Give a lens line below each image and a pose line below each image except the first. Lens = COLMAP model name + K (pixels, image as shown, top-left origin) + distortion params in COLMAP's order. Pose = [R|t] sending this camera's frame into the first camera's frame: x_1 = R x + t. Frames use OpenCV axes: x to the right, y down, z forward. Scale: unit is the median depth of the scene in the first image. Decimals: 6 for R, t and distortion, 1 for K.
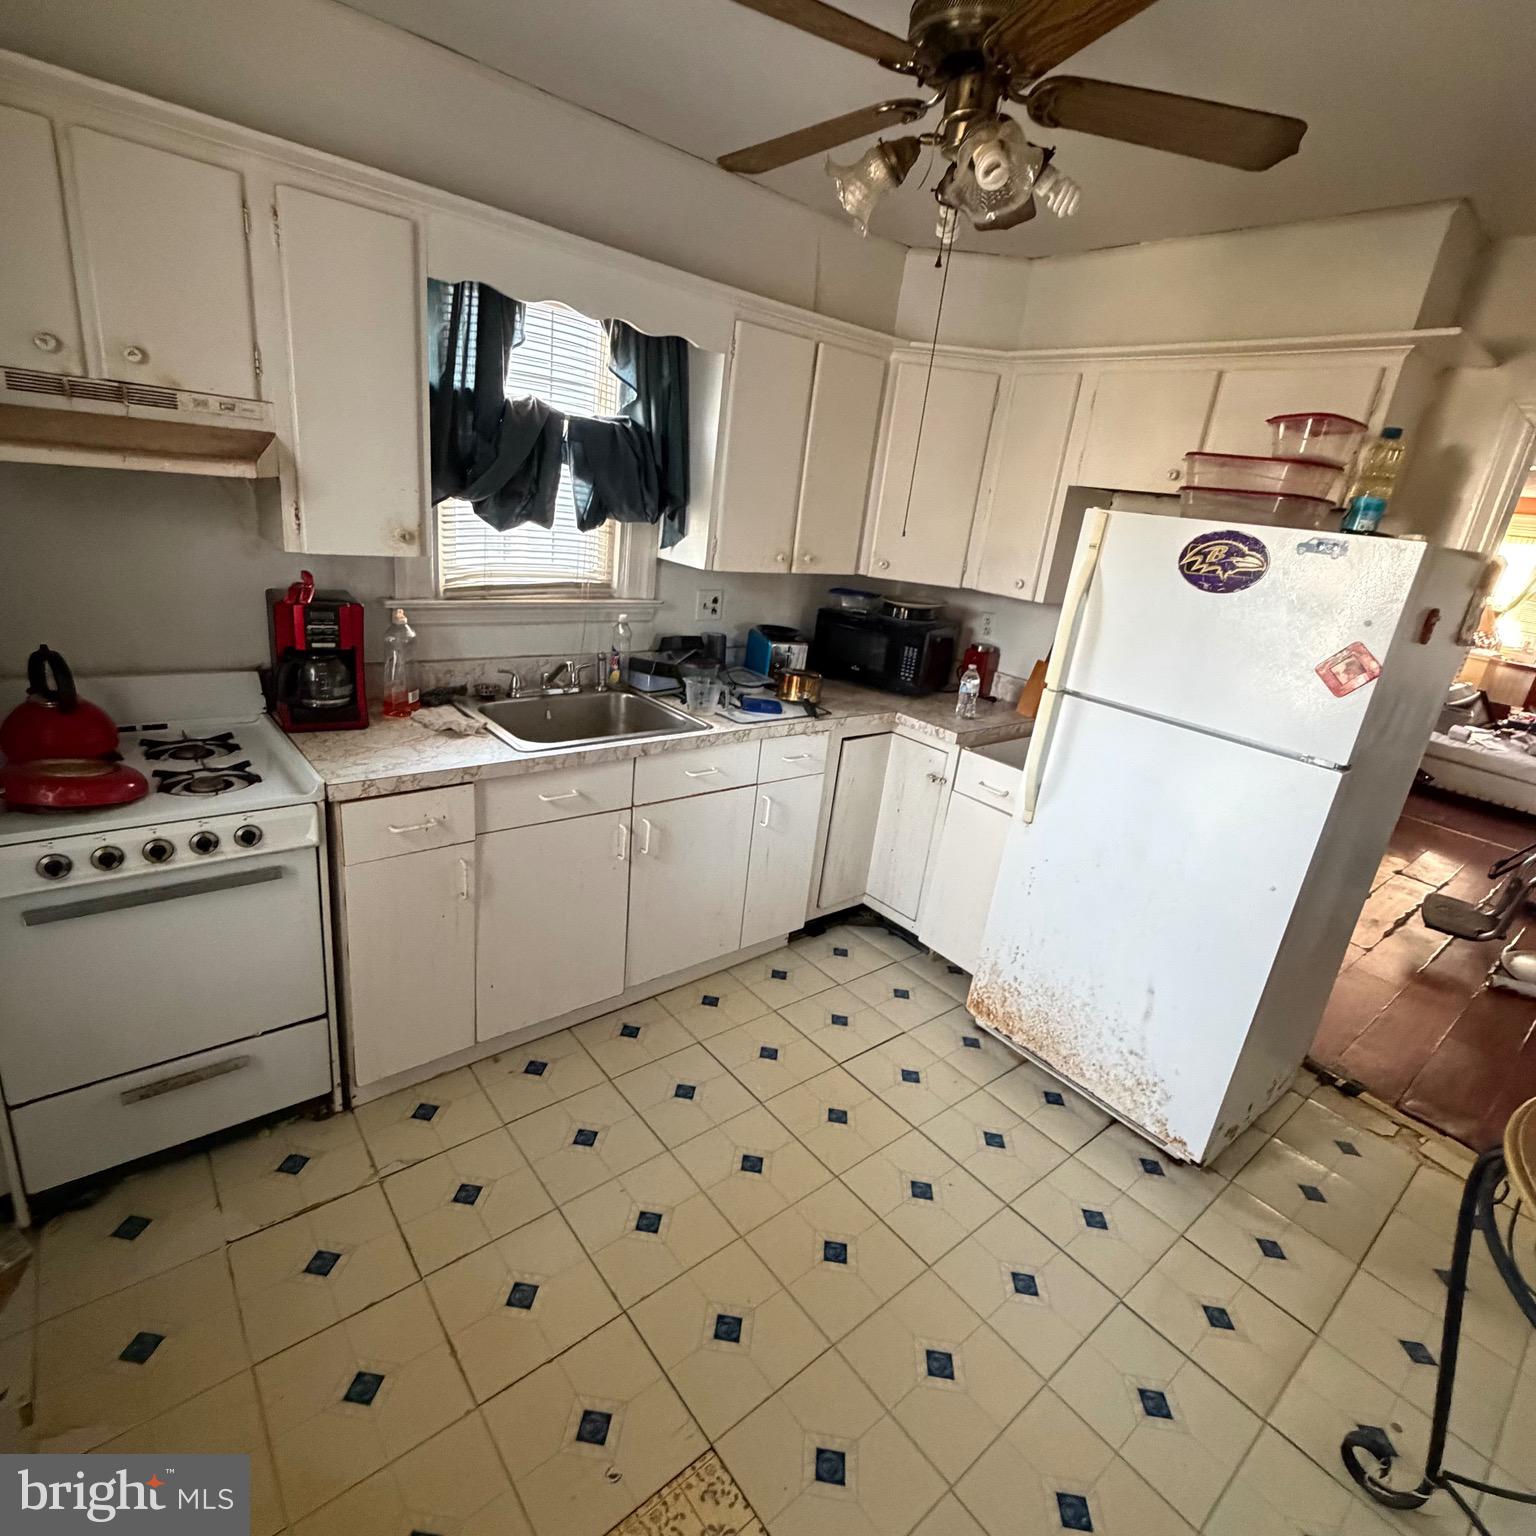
lens RADIAL K [[814.9, 0, 769.0], [0, 814.9, 765.4], [0, 0, 1]] dist [0.002690, -0.002803]
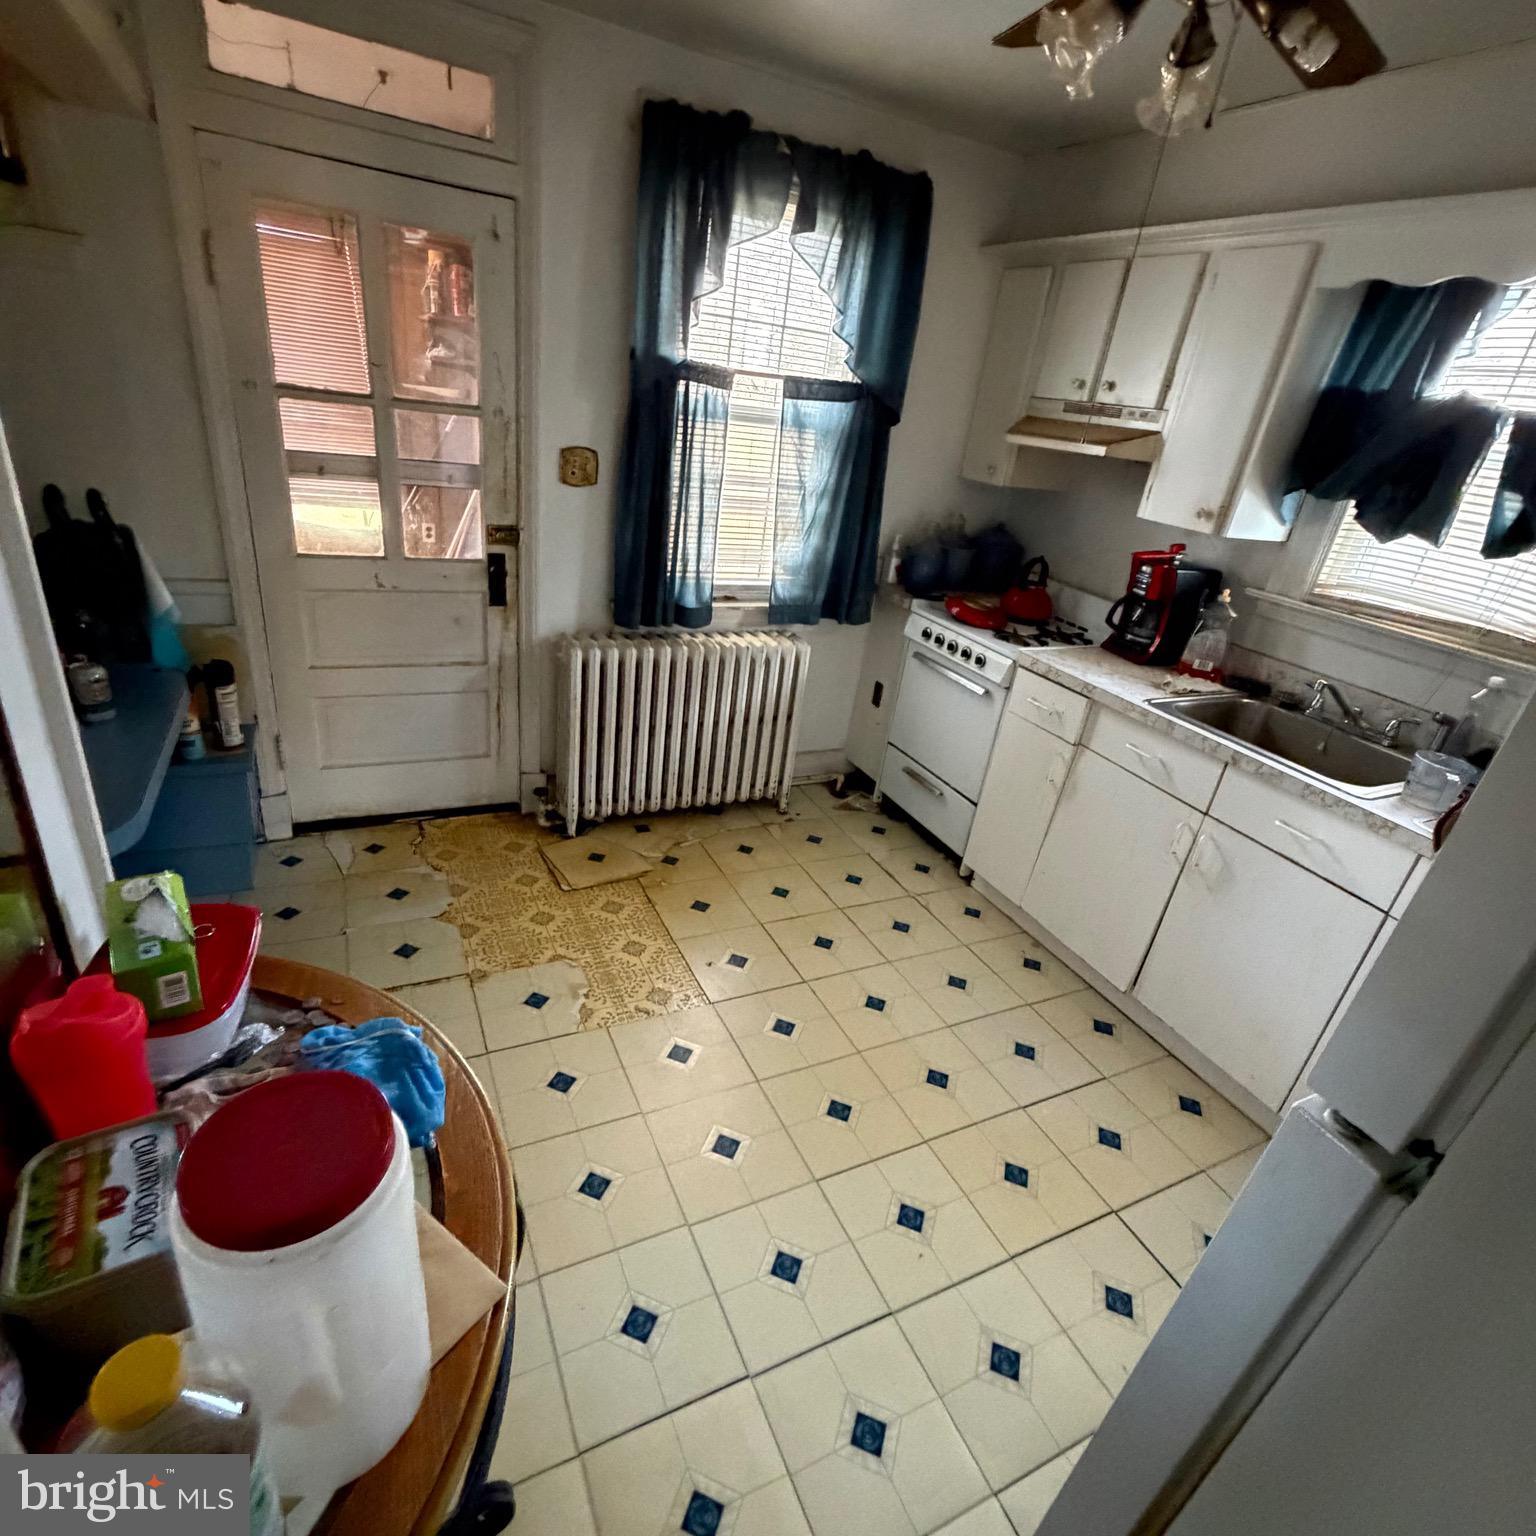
lens RADIAL K [[814.9, 0, 769.0], [0, 814.9, 765.4], [0, 0, 1]] dist [0.002690, -0.002803]
pose [[-0.218594, 0.278485, -0.935234, 0.899999], [-0.454401, 0.819109, 0.350114, -0.104897], [0.863560, 0.501504, -0.052508, 0.681336]]
